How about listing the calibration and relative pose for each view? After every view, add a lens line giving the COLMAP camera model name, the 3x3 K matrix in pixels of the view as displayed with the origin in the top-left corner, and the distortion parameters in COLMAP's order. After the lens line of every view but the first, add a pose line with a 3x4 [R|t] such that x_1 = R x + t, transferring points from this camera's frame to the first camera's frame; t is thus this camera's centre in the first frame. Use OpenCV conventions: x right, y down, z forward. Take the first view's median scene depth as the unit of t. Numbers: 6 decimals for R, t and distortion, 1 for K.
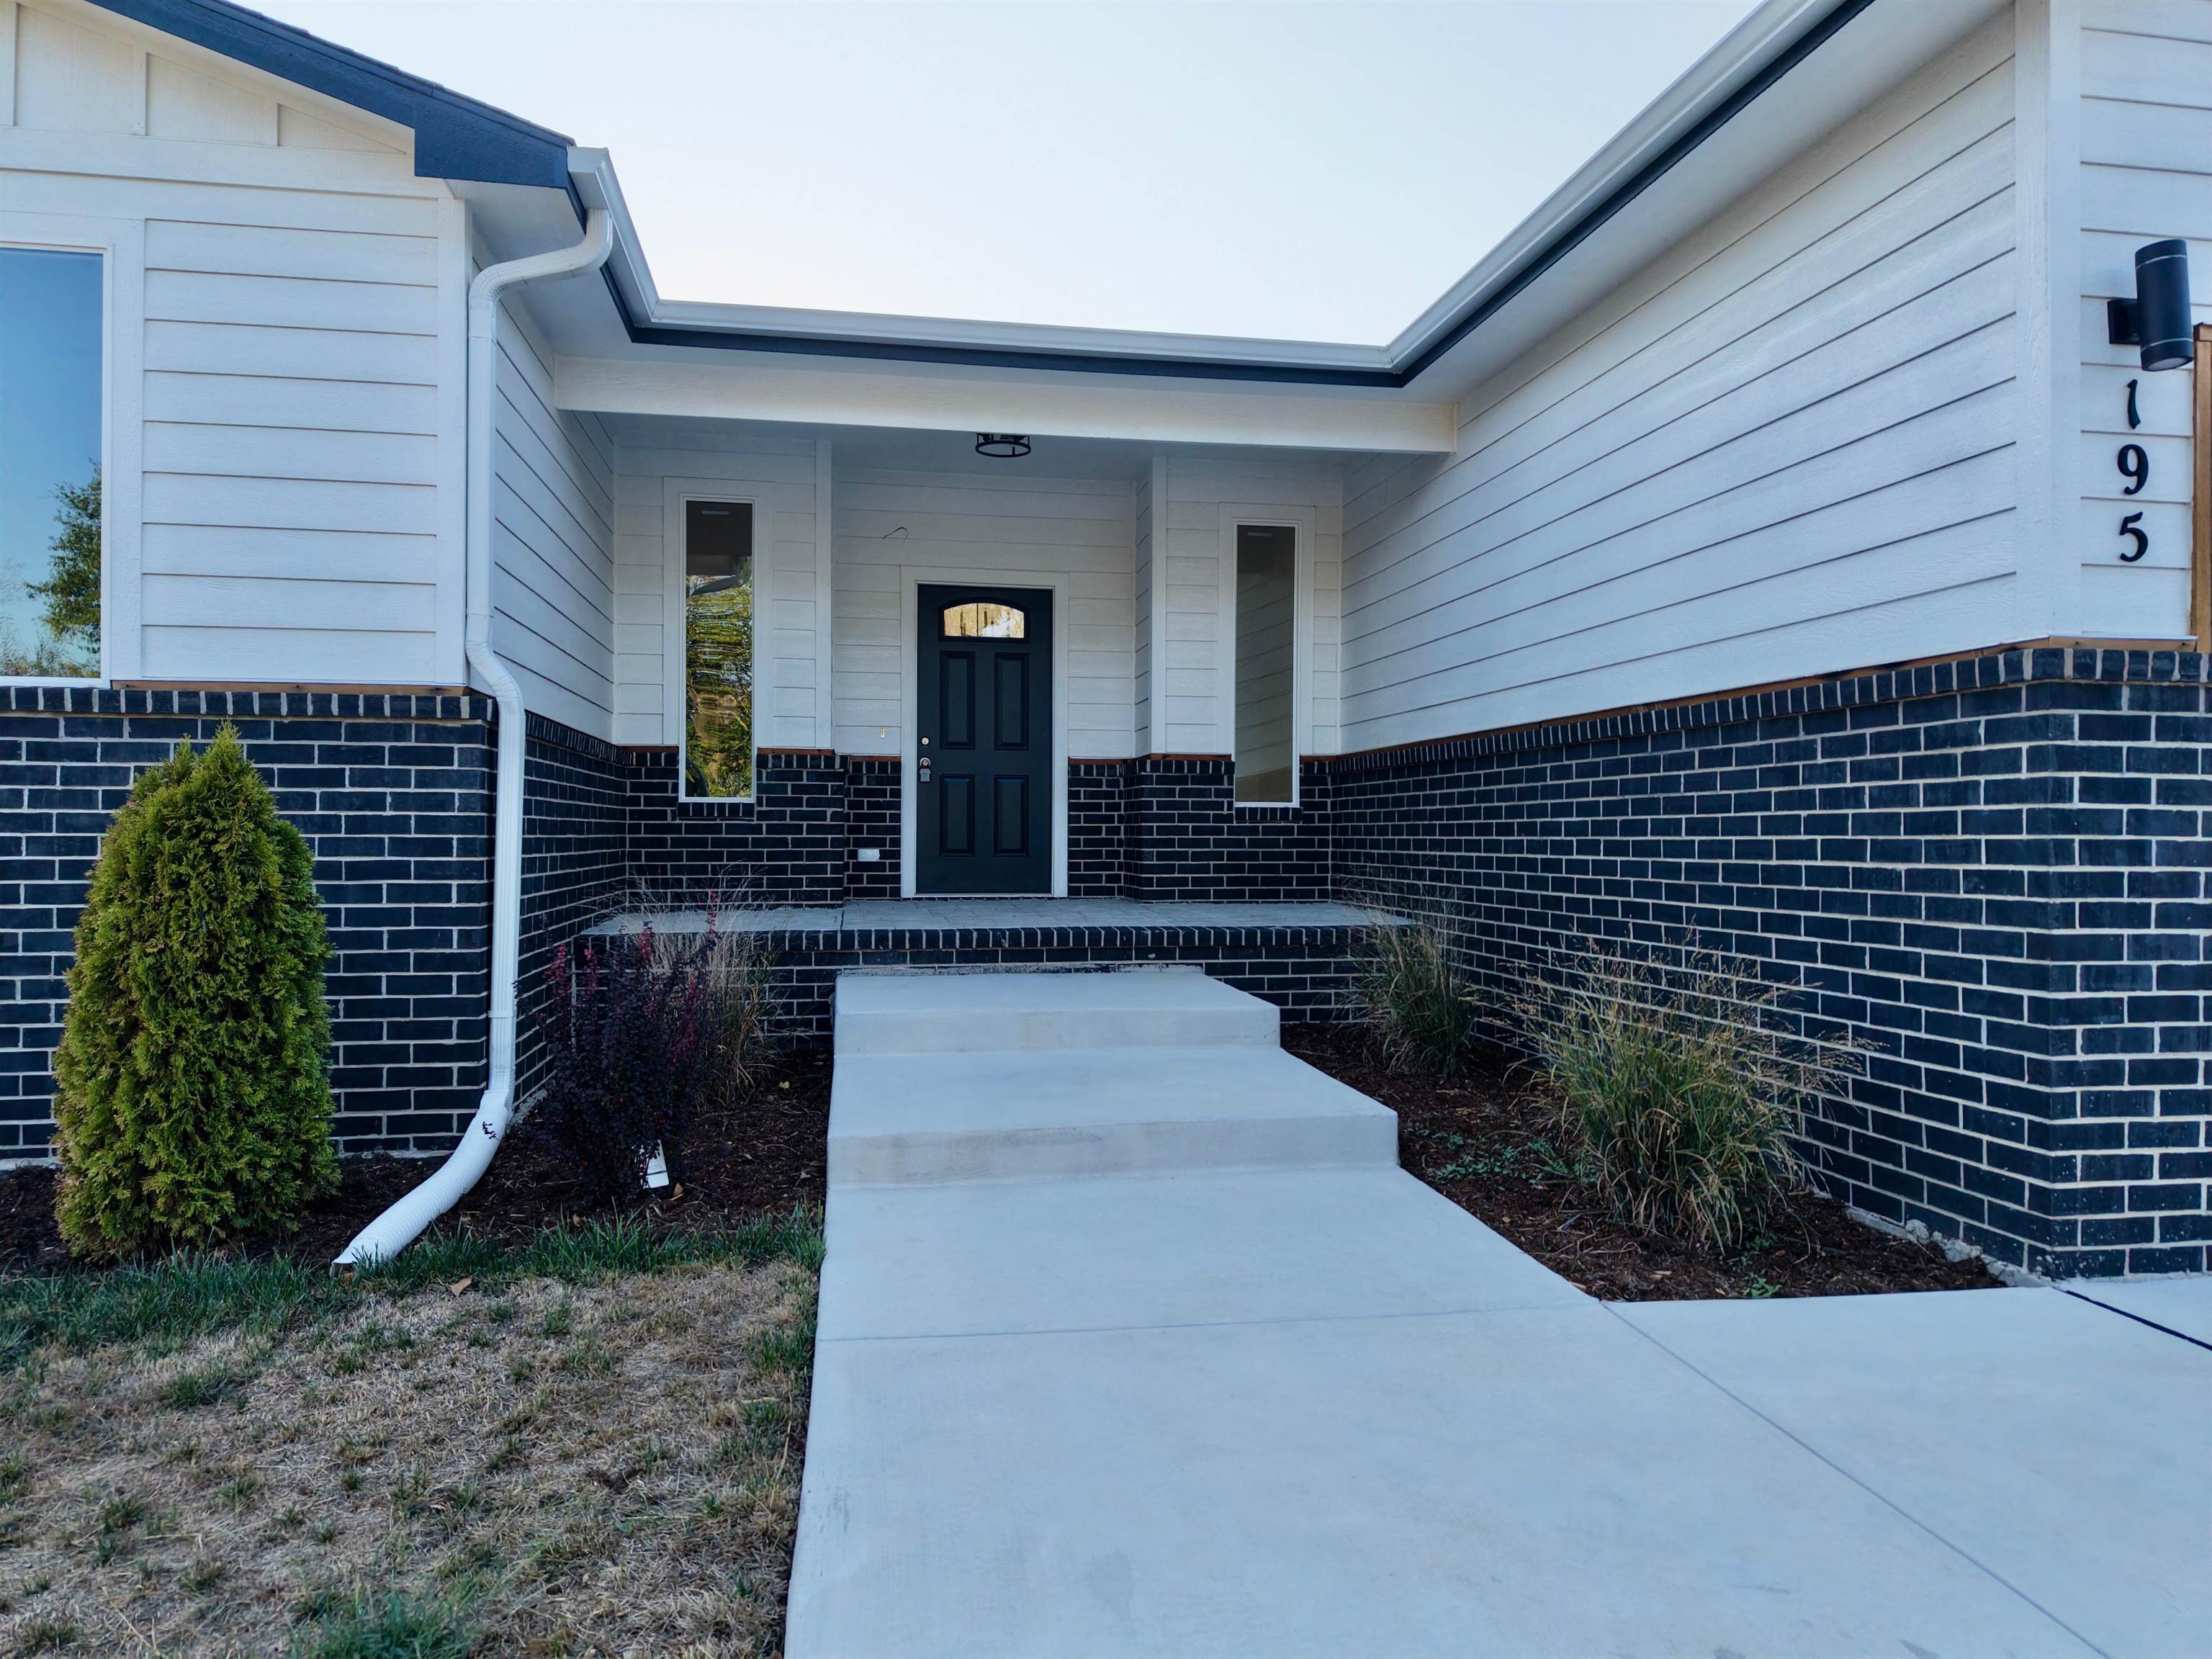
lens RADIAL K [[1314.1, 0, 1098.6], [0, 1314.1, 831.0], [0, 0, 1]] dist [0.024892, -0.005106]
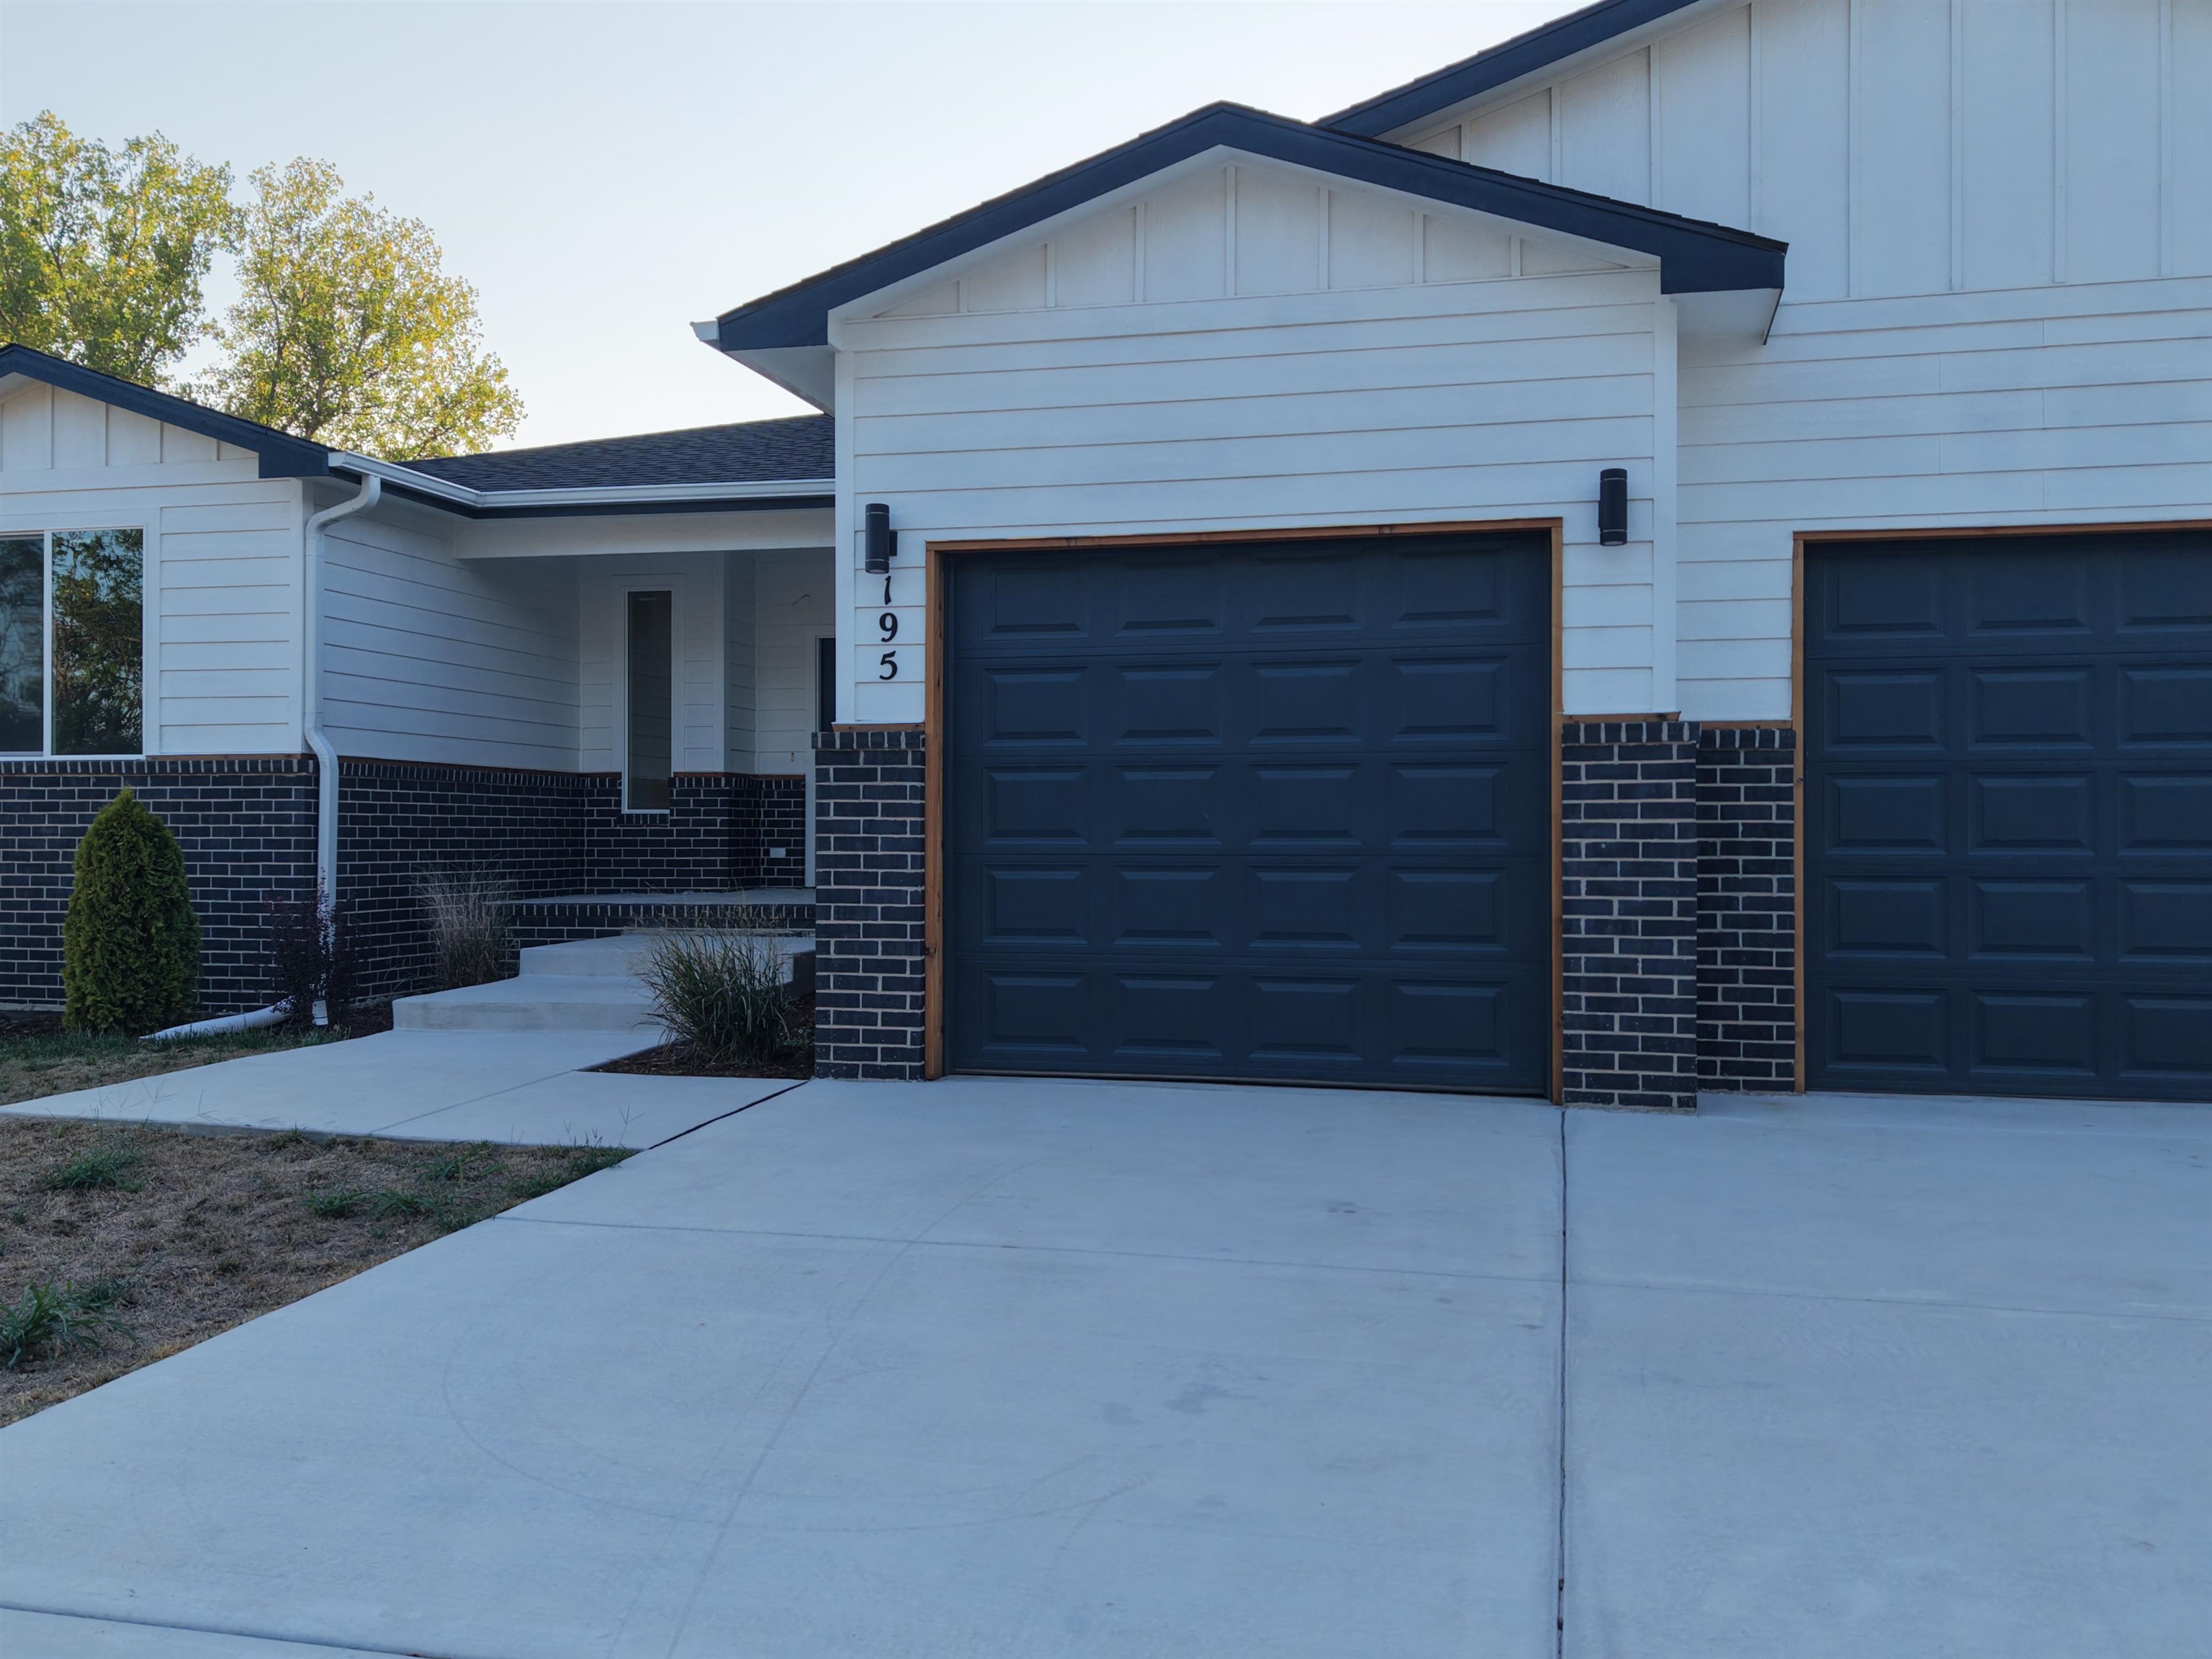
lens RADIAL K [[1503.7, 0, 1105.9], [0, 1503.7, 827.0], [0, 0, 1]] dist [0.011170, -0.004647]
pose [[0.945708, -0.005169, -0.324977, 1.516140], [0.003671, 0.999980, -0.005224, 0.004686], [0.324998, 0.003747, 0.945707, -0.708895]]
